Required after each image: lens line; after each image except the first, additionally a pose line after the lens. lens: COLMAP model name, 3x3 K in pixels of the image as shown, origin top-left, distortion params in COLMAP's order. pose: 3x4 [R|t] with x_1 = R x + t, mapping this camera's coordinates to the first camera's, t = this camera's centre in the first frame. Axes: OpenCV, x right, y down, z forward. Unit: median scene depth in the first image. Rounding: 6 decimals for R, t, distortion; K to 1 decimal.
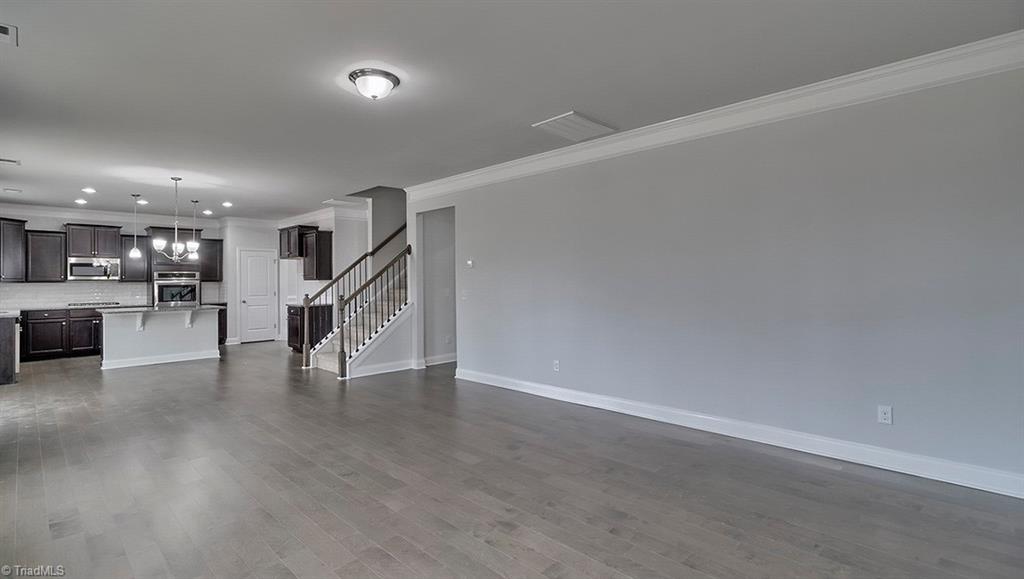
lens RADIAL K [[465.1, 0, 507.4], [0, 465.1, 275.1], [0, 0, 1]] dist [-0.000077, 0.000403]
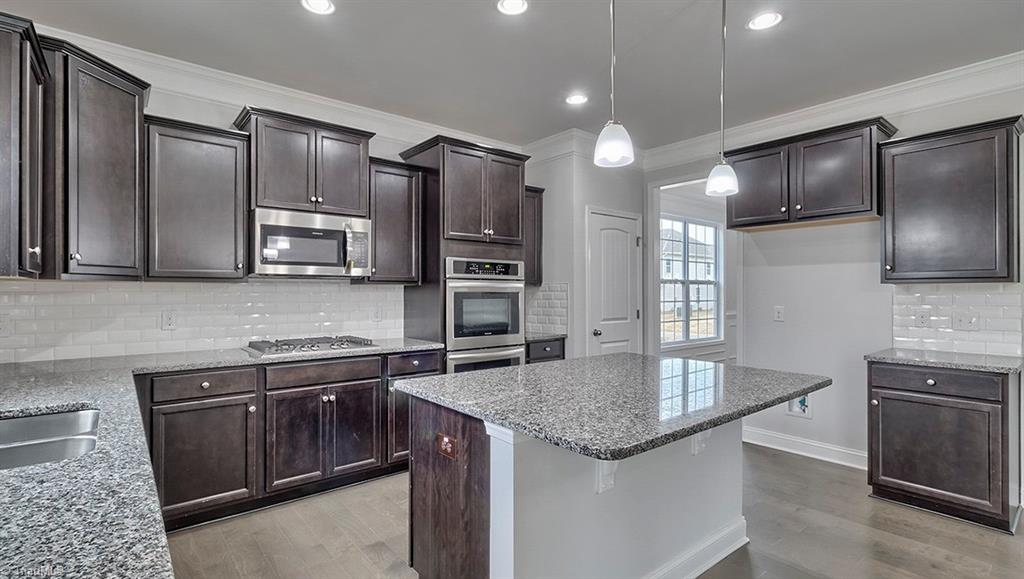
lens RADIAL K [[491.1, 0, 537.3], [0, 491.1, 288.2], [0, 0, 1]] dist [-0.000732, -0.000117]
pose [[0.994591, 0.011243, -0.103263, -0.700402], [-0.010496, 0.999915, 0.007772, 0.015650], [0.103342, -0.006647, 0.994624, 0.662207]]
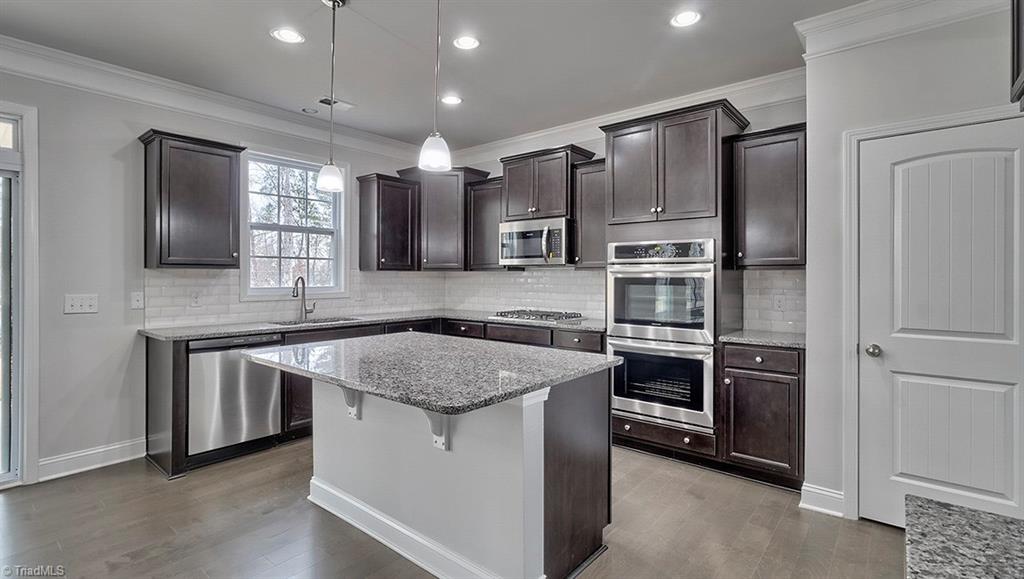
lens RADIAL K [[465.1, 0, 507.4], [0, 465.1, 275.1], [0, 0, 1]] dist [-0.000077, 0.000403]
pose [[0.059461, 0.008469, -0.998195, -0.412048], [0.011081, 0.999897, 0.009143, 0.016419], [0.998169, -0.011605, 0.059361, 0.971553]]
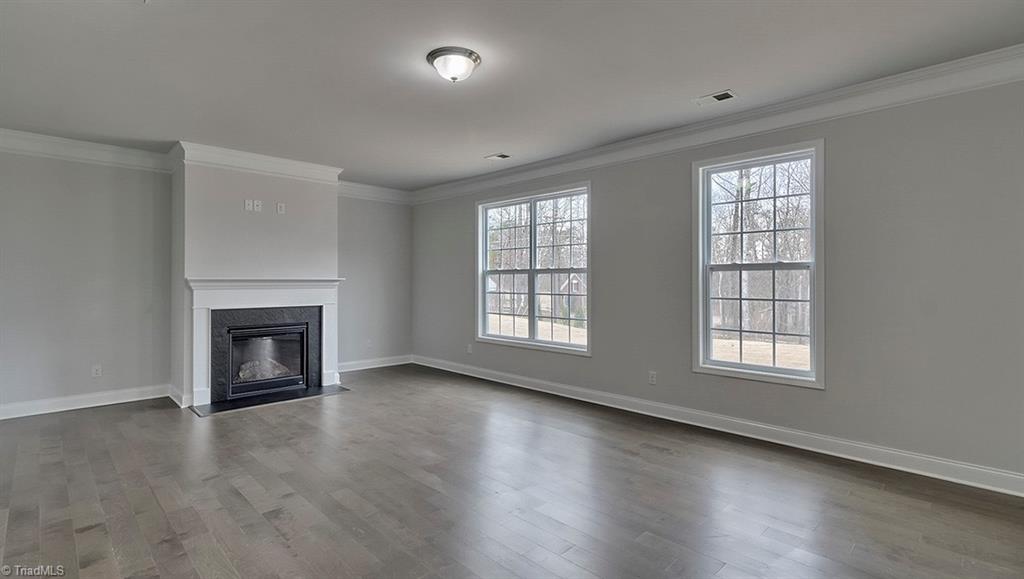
lens RADIAL K [[479.3, 0, 503.0], [0, 479.3, 276.6], [0, 0, 1]] dist [0.006193, 0.000638]
pose [[-0.999397, 0.008288, 0.033707, -0.158945], [0.007438, 0.999653, -0.025266, 0.012721], [-0.033905, -0.025000, -0.999112, 0.750368]]
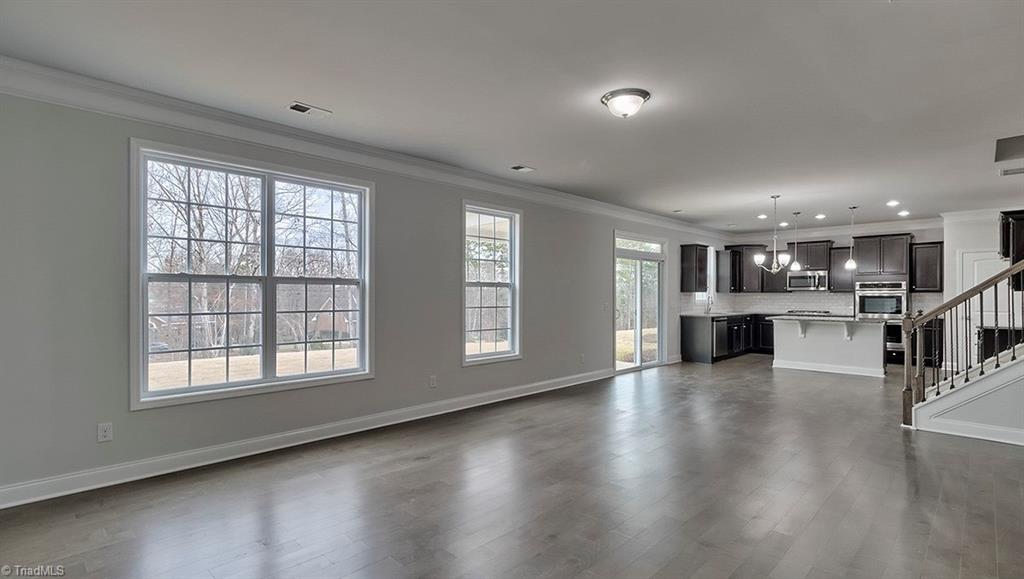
lens RADIAL K [[490.5, 0, 512.0], [0, 490.5, 289.5], [0, 0, 1]] dist [0.008003, 0.000595]
pose [[-0.001258, -0.002245, -0.999997, 0.315817], [0.012439, 0.999920, -0.002261, 0.001641], [0.999922, -0.012442, -0.001230, 0.292434]]
